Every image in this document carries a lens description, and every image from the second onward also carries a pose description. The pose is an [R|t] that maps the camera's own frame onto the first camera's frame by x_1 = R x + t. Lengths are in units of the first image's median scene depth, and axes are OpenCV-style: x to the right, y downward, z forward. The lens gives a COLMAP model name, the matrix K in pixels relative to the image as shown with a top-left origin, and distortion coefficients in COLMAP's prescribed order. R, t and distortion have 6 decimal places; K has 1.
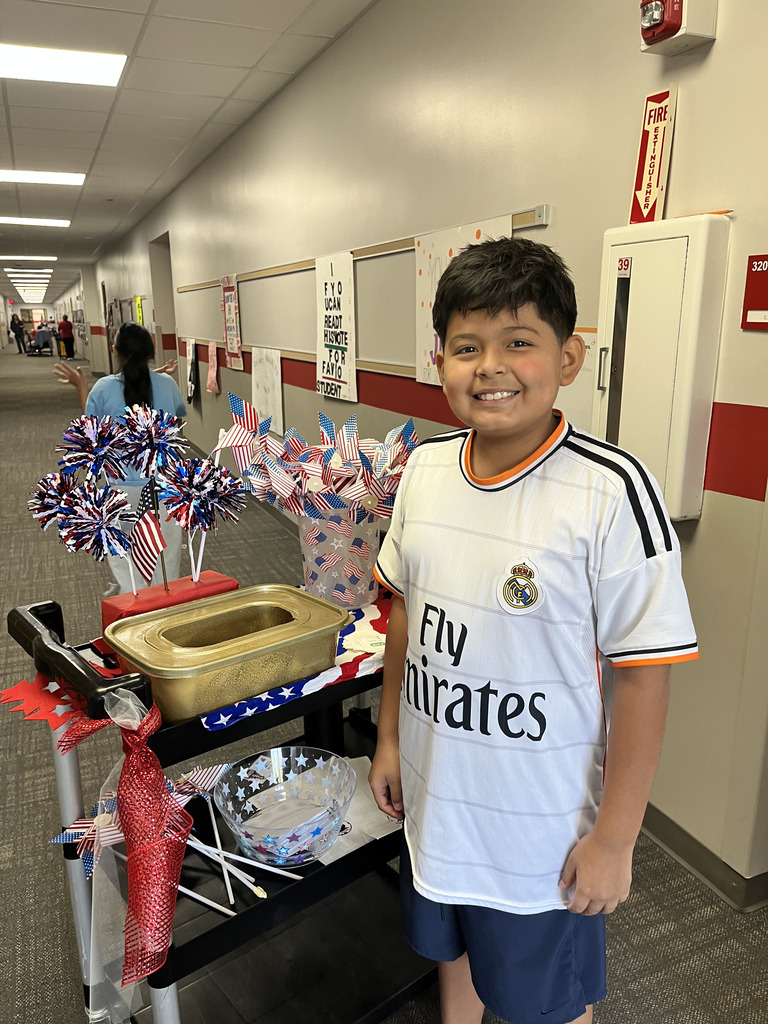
lens RADIAL K [[782.4, 0, 386.2], [0, 782.4, 543.0], [0, 0, 1]] dist [0.053203, -0.091298]
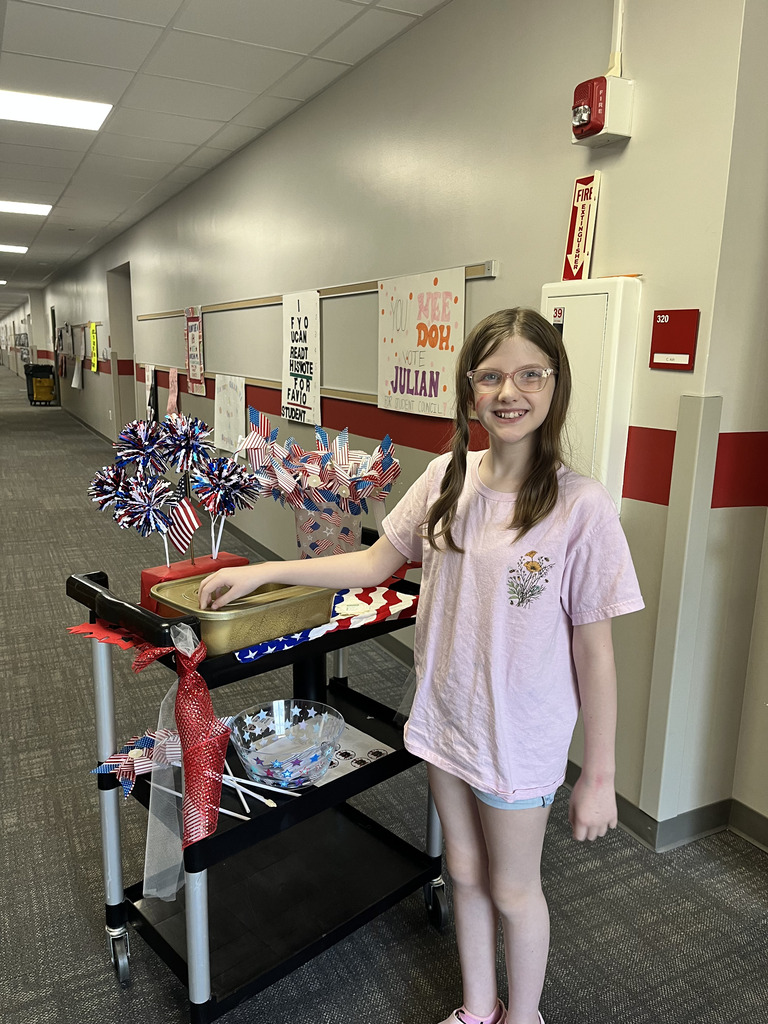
lens RADIAL K [[782.4, 0, 386.2], [0, 782.4, 543.0], [0, 0, 1]] dist [0.053203, -0.091298]
pose [[0.997270, 0.010900, 0.073029, -0.051875], [-0.007997, 0.999171, -0.039924, 0.056588], [-0.073403, 0.039231, 0.996530, -0.193526]]
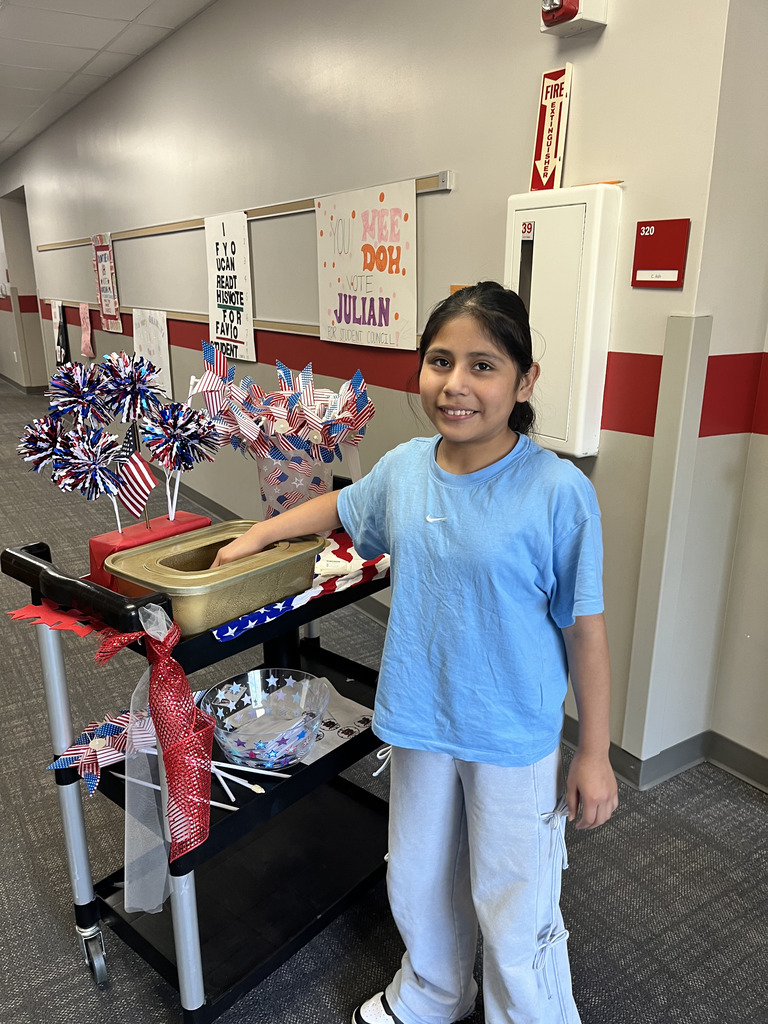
lens RADIAL K [[778.7, 0, 381.5], [0, 778.7, 545.4], [0, 0, 1]] dist [0.052753, -0.081751]
pose [[0.986193, -0.047437, 0.158661, -0.104398], [0.040304, 0.998040, 0.047877, 0.034992], [-0.160622, -0.040821, 0.986172, -0.083696]]
